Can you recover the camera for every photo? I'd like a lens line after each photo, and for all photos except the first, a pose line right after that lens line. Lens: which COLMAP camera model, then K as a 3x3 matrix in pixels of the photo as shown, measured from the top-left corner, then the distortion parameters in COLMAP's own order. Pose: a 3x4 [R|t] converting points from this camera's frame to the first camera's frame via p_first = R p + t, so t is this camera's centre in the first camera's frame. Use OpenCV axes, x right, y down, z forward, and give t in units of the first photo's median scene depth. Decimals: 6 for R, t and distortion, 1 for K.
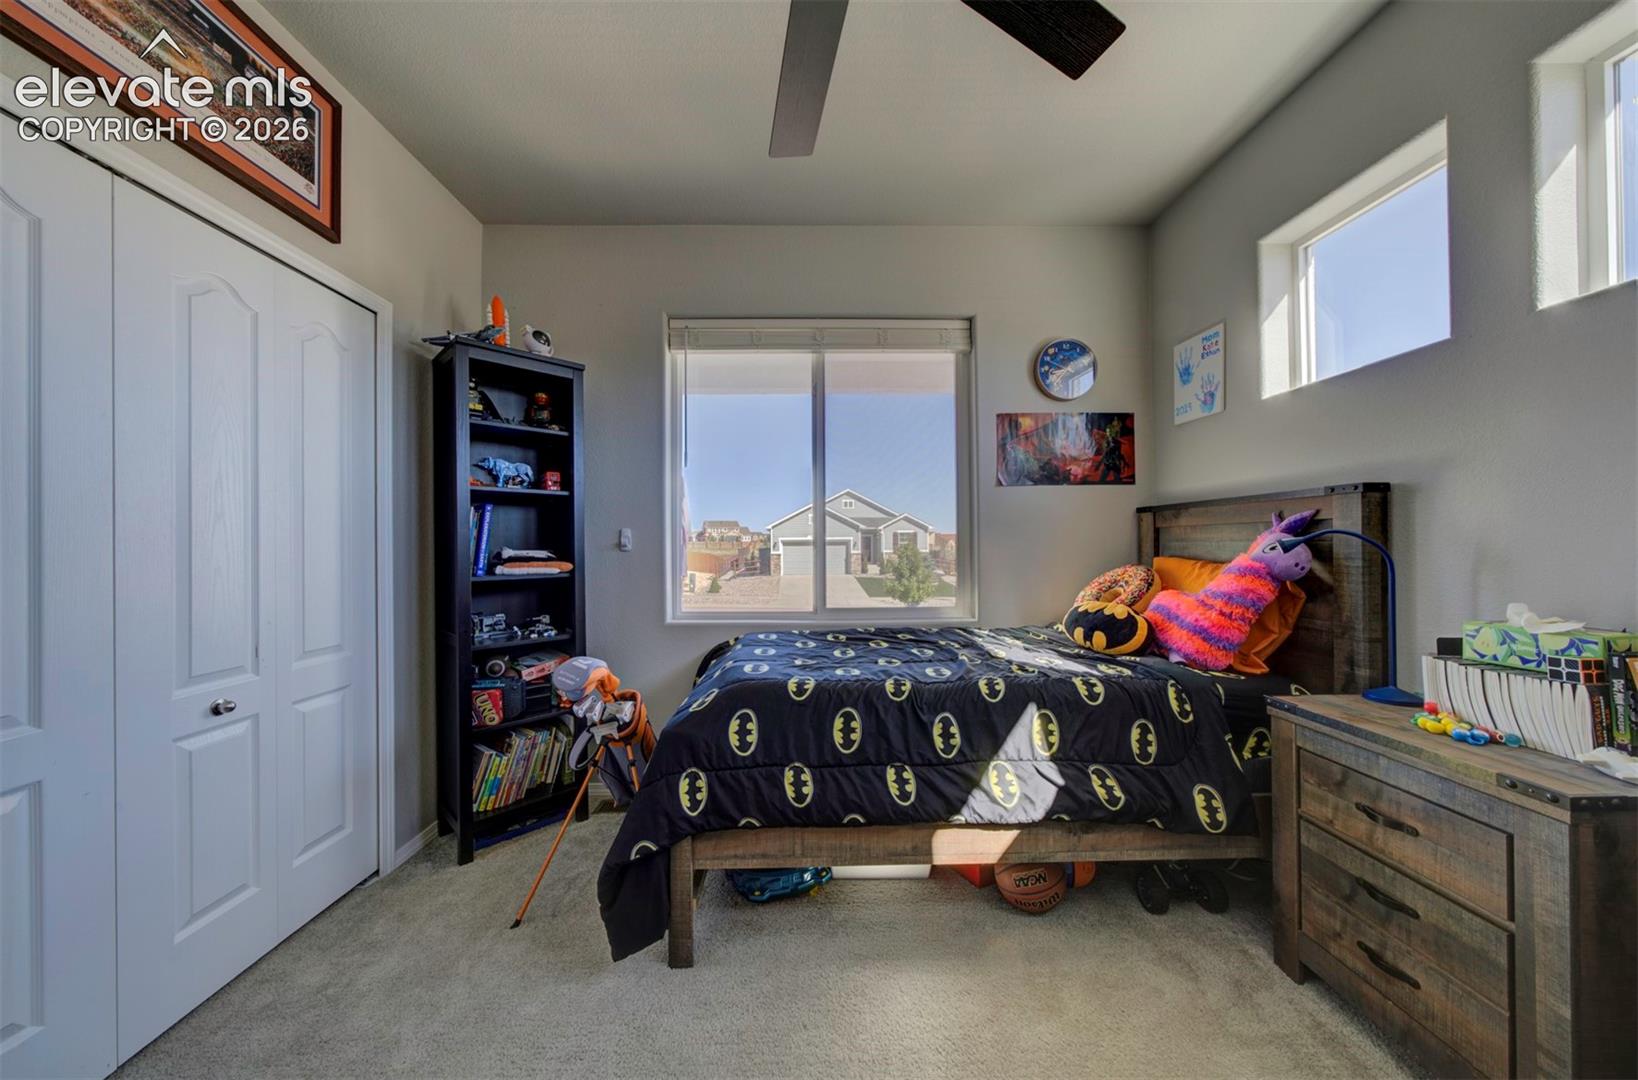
lens RADIAL K [[544.5, 0, 819.8], [0, 544.5, 542.5], [0, 0, 1]] dist [-0.022792, 0.008490]
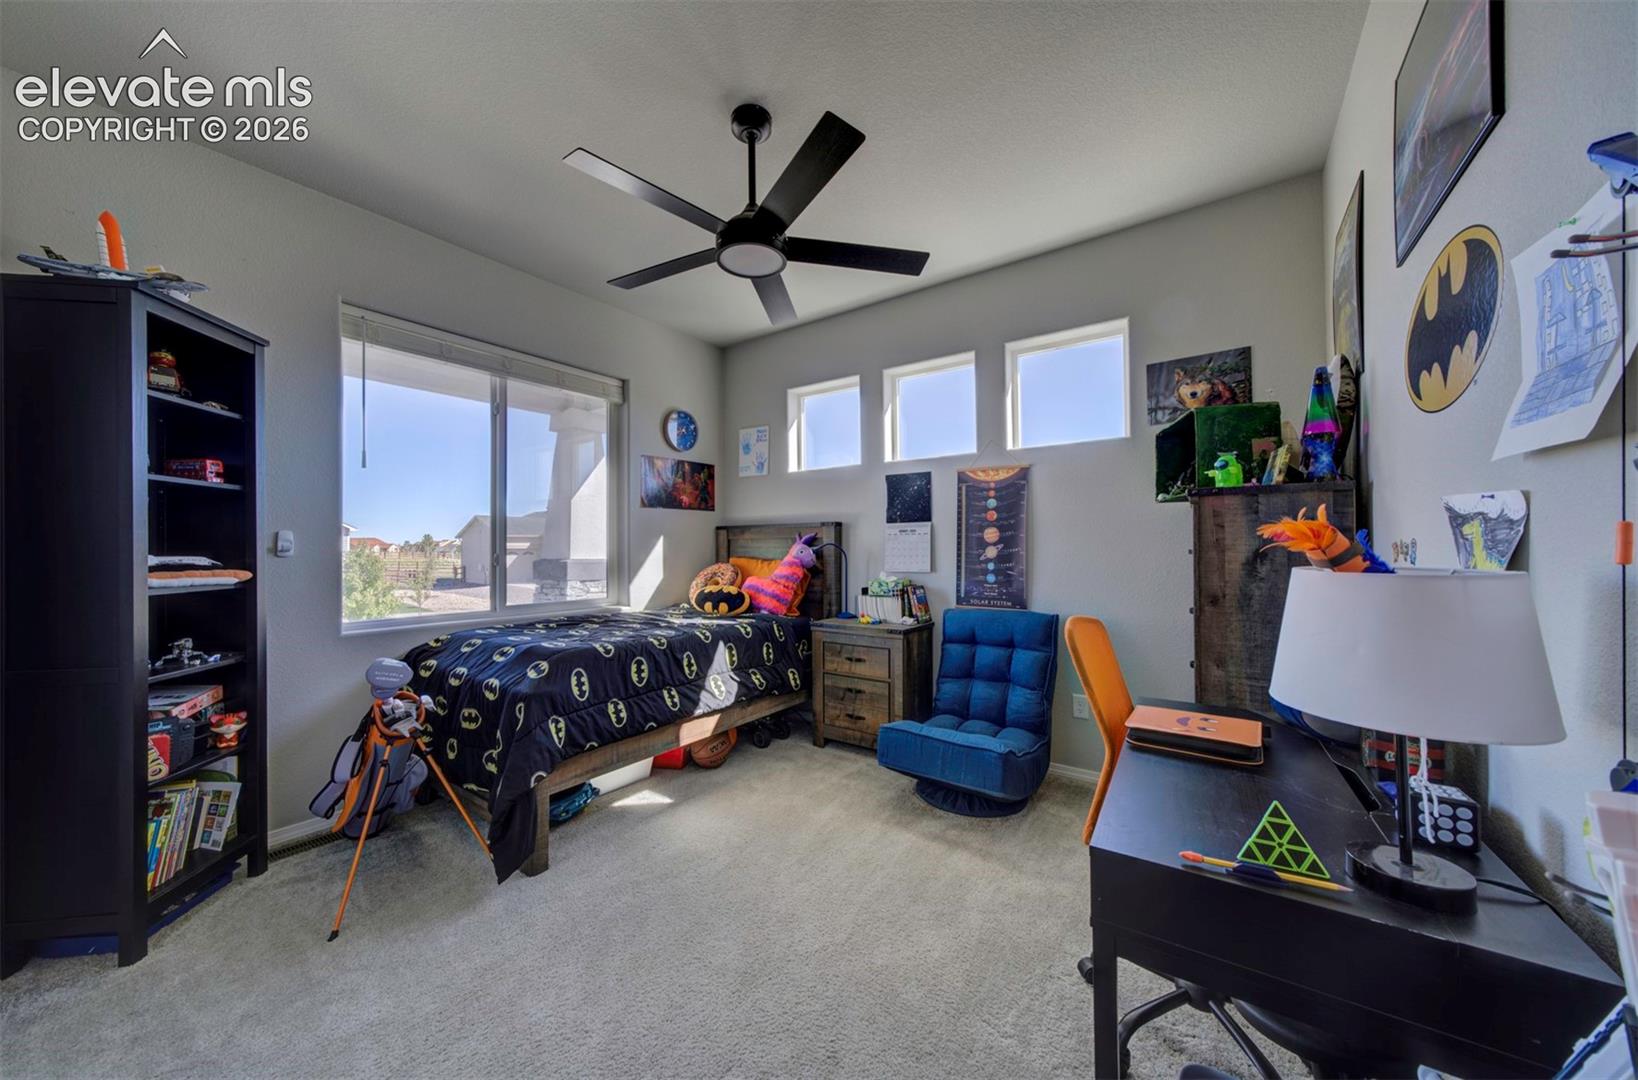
lens RADIAL K [[544.5, 0, 819.8], [0, 544.5, 542.5], [0, 0, 1]] dist [-0.022792, 0.008490]
pose [[0.601414, 0.012293, 0.798843, -0.821269], [-0.003873, 0.999915, -0.012471, 0.000161], [-0.798928, 0.004406, 0.601410, -0.303612]]
